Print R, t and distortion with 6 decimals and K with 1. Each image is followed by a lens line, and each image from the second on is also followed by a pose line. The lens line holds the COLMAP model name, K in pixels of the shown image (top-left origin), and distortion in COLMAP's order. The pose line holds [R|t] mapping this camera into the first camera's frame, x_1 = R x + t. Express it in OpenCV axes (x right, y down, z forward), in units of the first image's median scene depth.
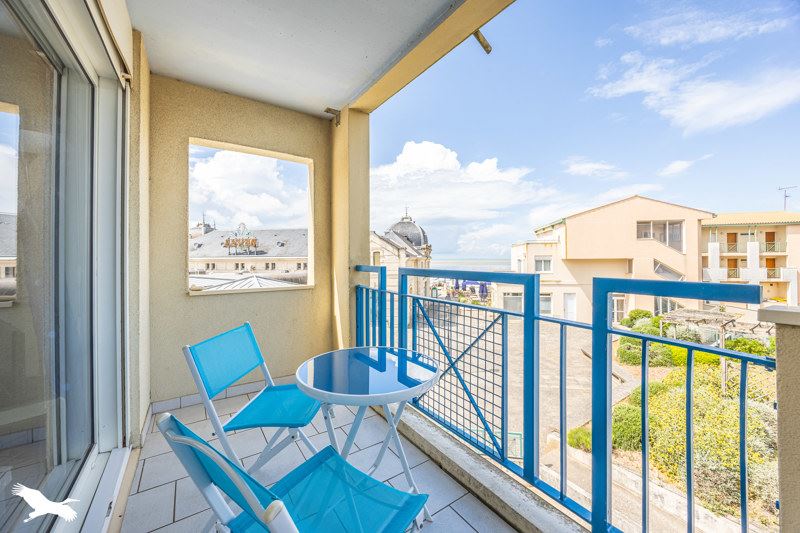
lens RADIAL K [[308.7, 0, 401.5], [0, 308.7, 254.6], [0, 0, 1]] dist [-0.000251, 0.000041]
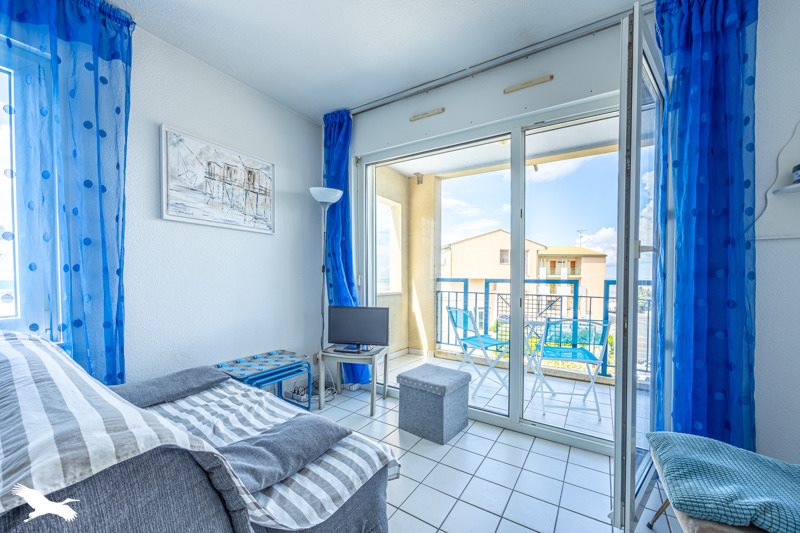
lens RADIAL K [[319.7, 0, 400.0], [0, 319.7, 282.6], [0, 0, 1]] dist [0.000032, 0.000012]
pose [[0.922301, 0.002633, 0.386463, -1.376368], [-0.012349, 0.999667, 0.022659, 0.034516], [-0.386275, -0.025671, 0.922027, -0.609161]]
